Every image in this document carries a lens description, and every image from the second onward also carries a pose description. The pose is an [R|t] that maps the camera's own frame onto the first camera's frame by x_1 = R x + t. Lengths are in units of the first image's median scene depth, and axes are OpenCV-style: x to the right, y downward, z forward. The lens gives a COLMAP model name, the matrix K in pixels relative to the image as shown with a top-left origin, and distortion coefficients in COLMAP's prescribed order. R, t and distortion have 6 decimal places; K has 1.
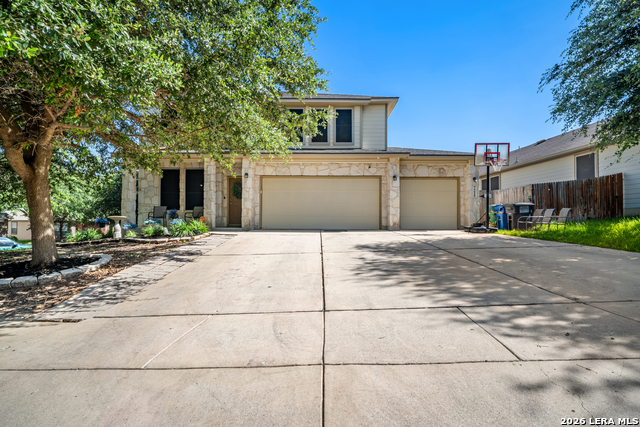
lens RADIAL K [[298.4, 0, 325.6], [0, 298.4, 215.5], [0, 0, 1]] dist [-0.004415, -0.000556]
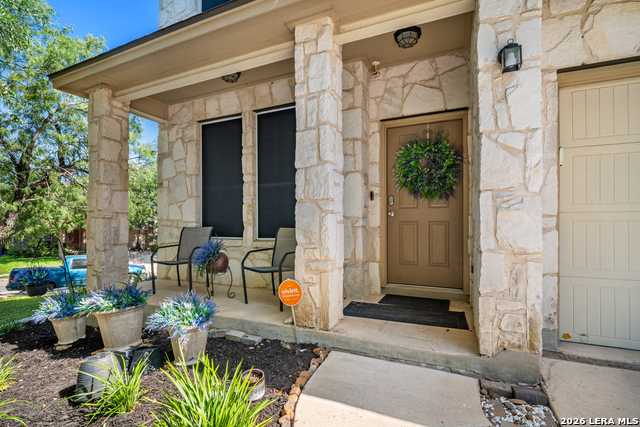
lens RADIAL K [[298.4, 0, 319.6], [0, 298.4, 218.7], [0, 0, 1]] dist [-0.004415, -0.000556]
pose [[0.900381, -0.008815, -0.435013, -0.269394], [0.014176, 0.999858, 0.009080, -0.042413], [0.434872, -0.014342, 0.900378, 0.744993]]
